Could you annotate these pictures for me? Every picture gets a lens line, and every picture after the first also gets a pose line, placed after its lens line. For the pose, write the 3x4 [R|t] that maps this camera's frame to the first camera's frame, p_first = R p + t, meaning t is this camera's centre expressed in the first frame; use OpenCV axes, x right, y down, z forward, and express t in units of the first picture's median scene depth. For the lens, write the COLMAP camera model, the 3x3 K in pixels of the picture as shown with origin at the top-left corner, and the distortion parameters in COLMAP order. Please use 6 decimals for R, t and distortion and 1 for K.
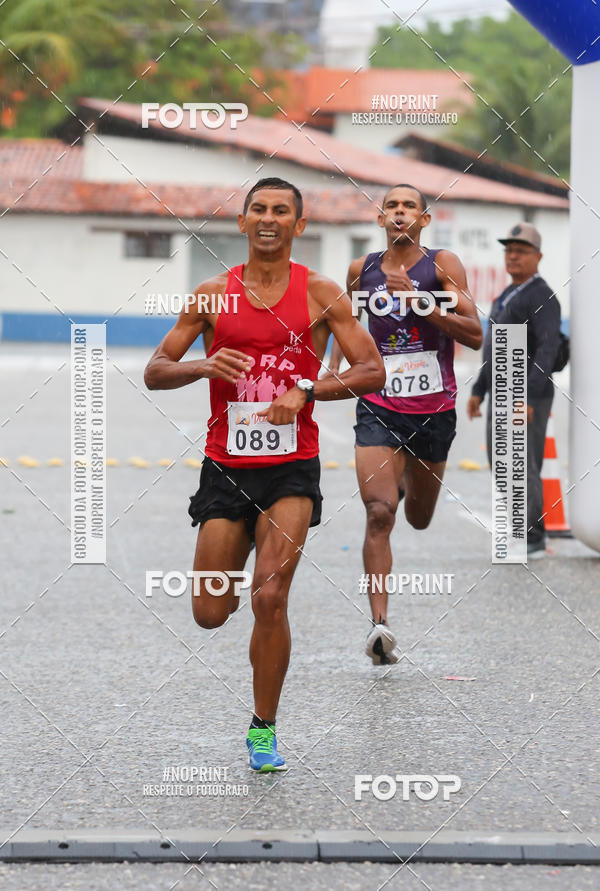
lens RADIAL K [[5484.8, 0, 238.7], [0, 5484.8, 423.0], [0, 0, 1]] dist [0.596672, 15.409212]
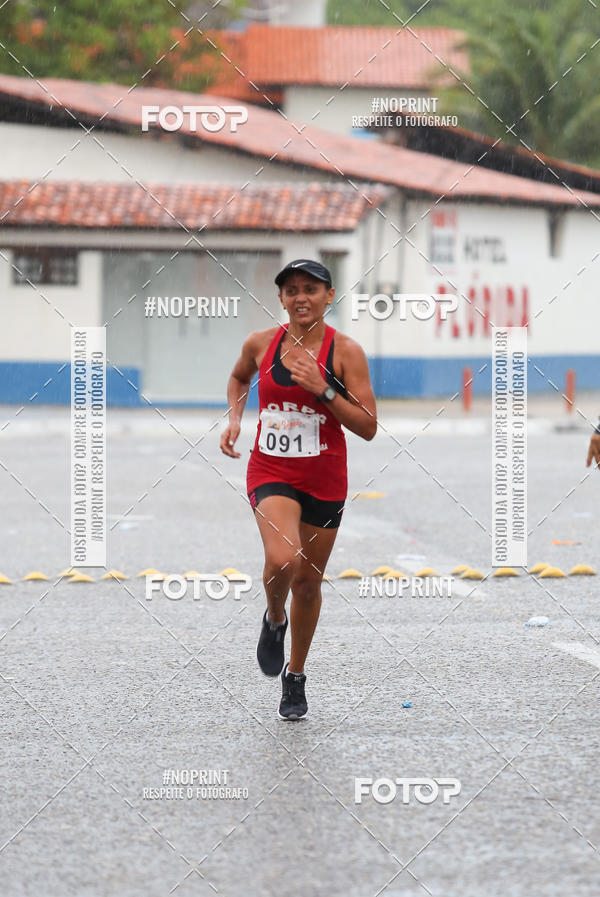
lens RADIAL K [[6657.3, 0, 271.2], [0, 6657.3, 377.2], [0, 0, 1]] dist [1.244048, 23.807581]
pose [[0.999433, -0.018546, 0.028106, -0.022764], [0.018980, 0.999704, -0.015248, -0.006221], [-0.027815, 0.015772, 0.999489, 0.198474]]
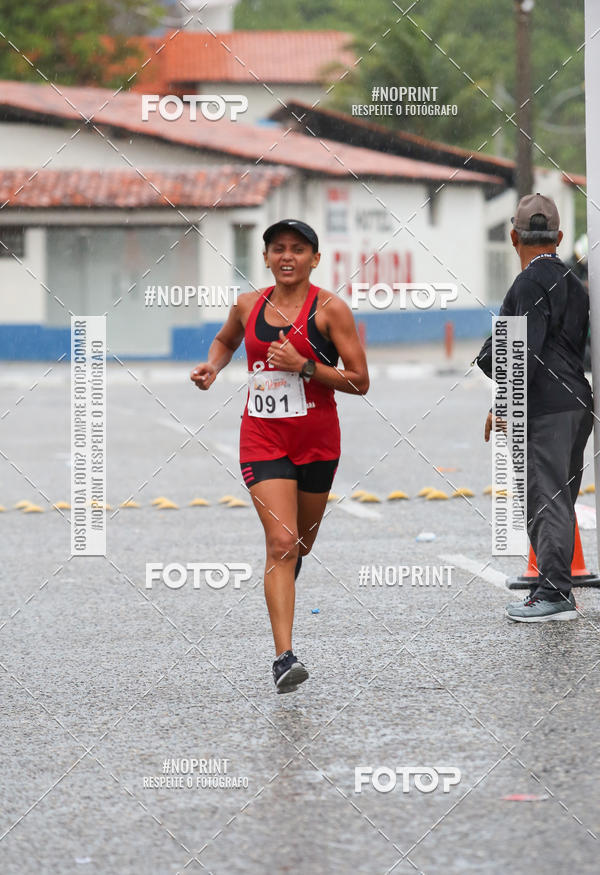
lens RADIAL K [[5694.4, 0, 244.6], [0, 5694.4, 392.8], [0, 0, 1]] dist [0.869444, 22.575615]
pose [[0.998525, -0.039815, 0.036924, -0.022876], [0.040005, 0.999190, -0.004411, -0.006298], [-0.036718, 0.005881, 0.999308, 0.202078]]
